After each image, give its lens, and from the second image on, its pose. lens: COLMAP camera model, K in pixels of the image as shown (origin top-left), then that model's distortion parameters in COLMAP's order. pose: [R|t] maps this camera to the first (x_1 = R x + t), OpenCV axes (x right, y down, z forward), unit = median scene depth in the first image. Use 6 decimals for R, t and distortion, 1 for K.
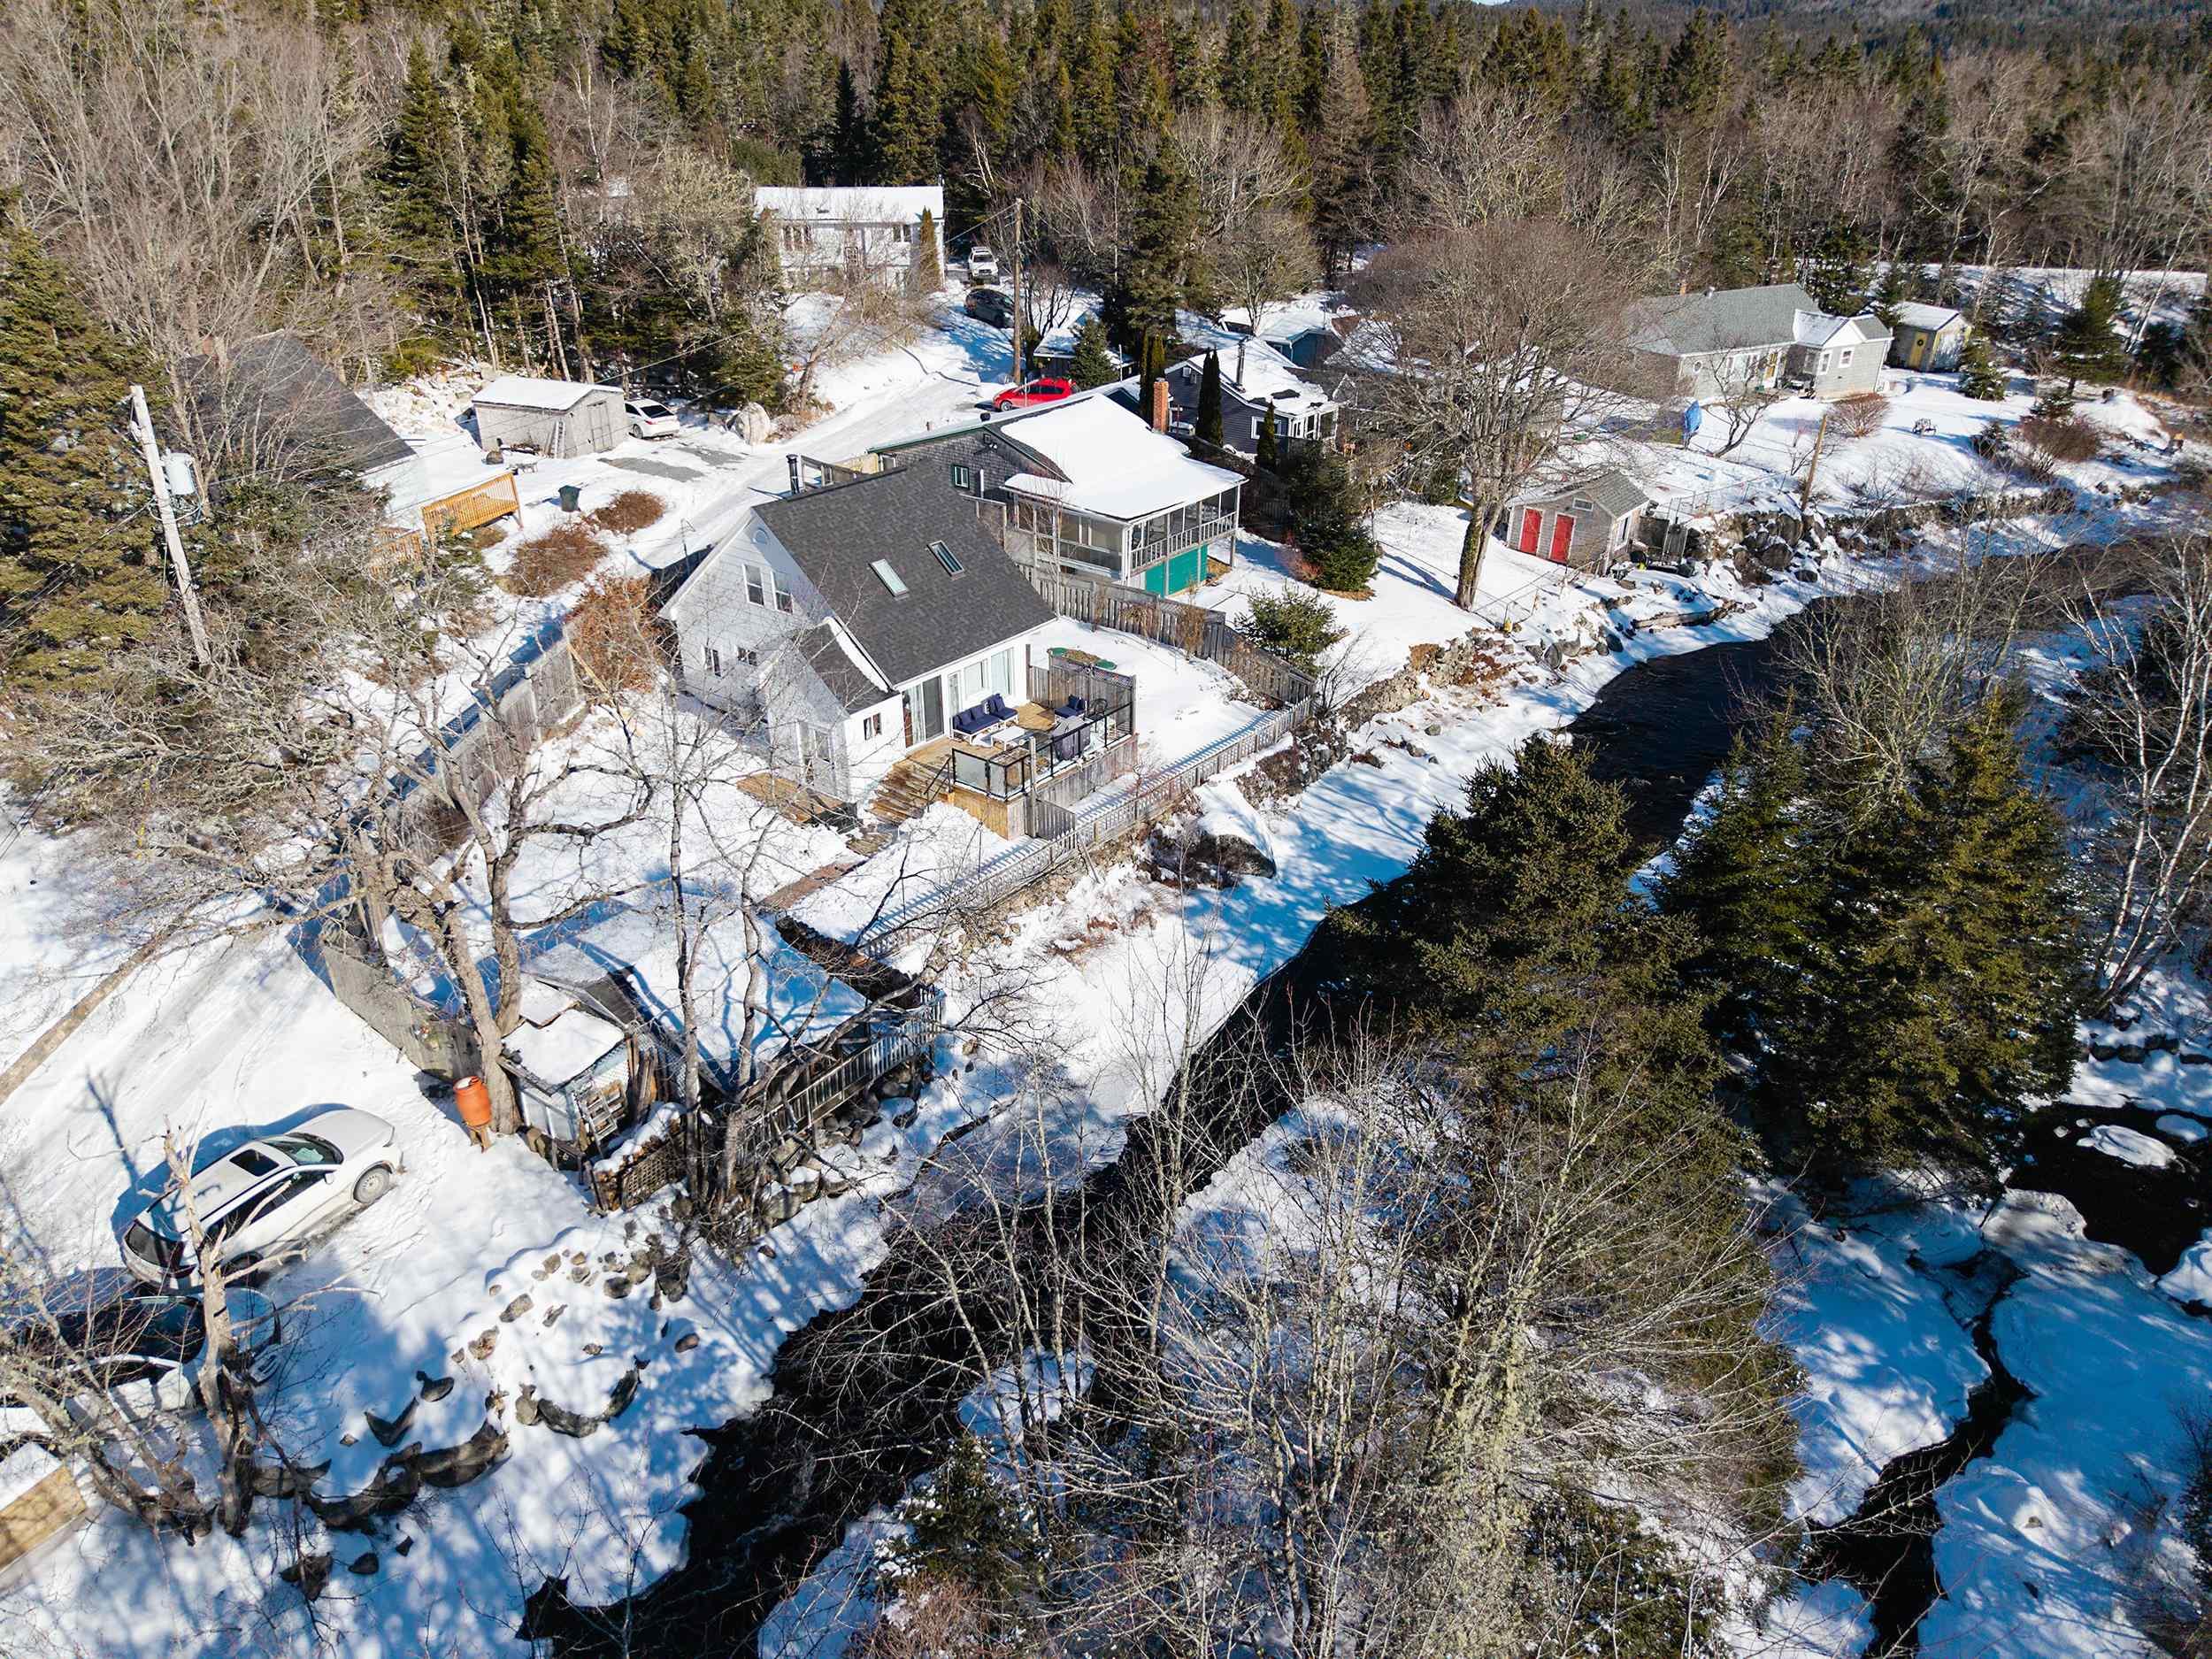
lens RADIAL K [[1435.7, 0, 1106.0], [0, 1435.7, 829.5], [0, 0, 1]] dist [0.002836, -0.000188]
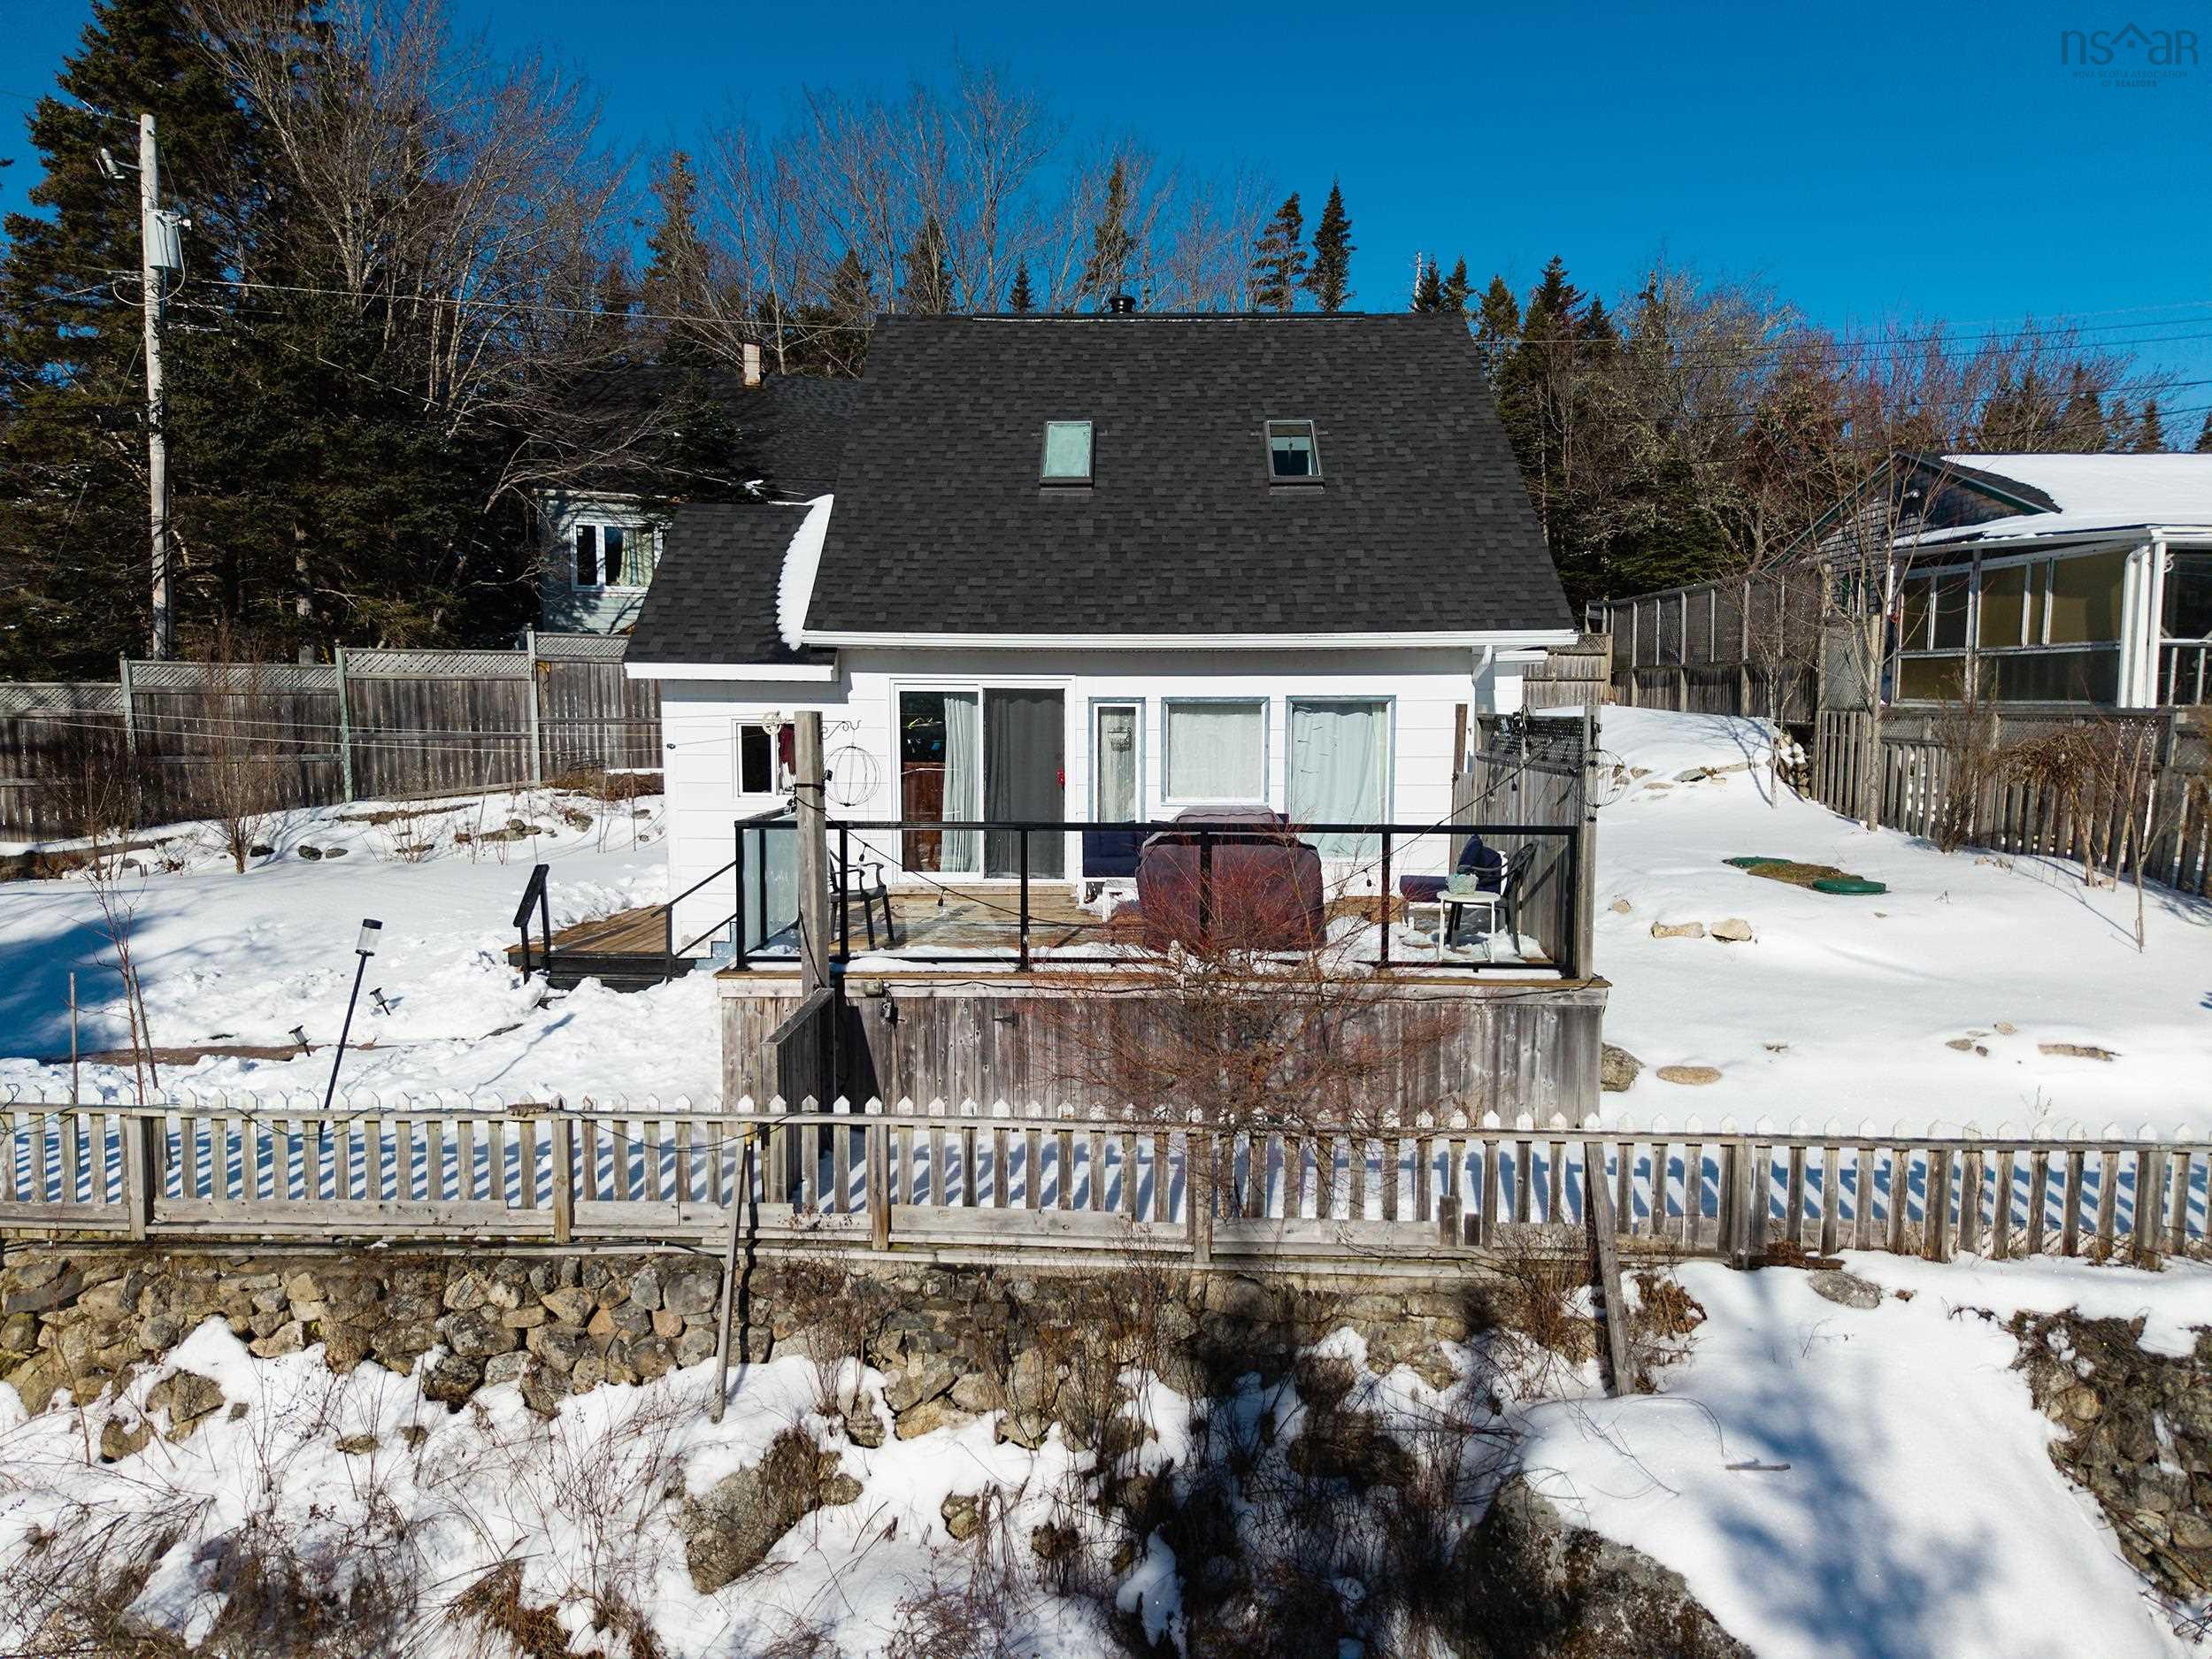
lens RADIAL K [[1497.6, 0, 1106.0], [0, 1497.6, 829.5], [0, 0, 1]] dist [0.006028, -0.003242]
pose [[0.585510, 0.059512, -0.808478, 0.185681], [-0.369424, 0.907317, -0.200754, -0.014047], [0.721599, 0.416215, 0.553228, 0.897453]]
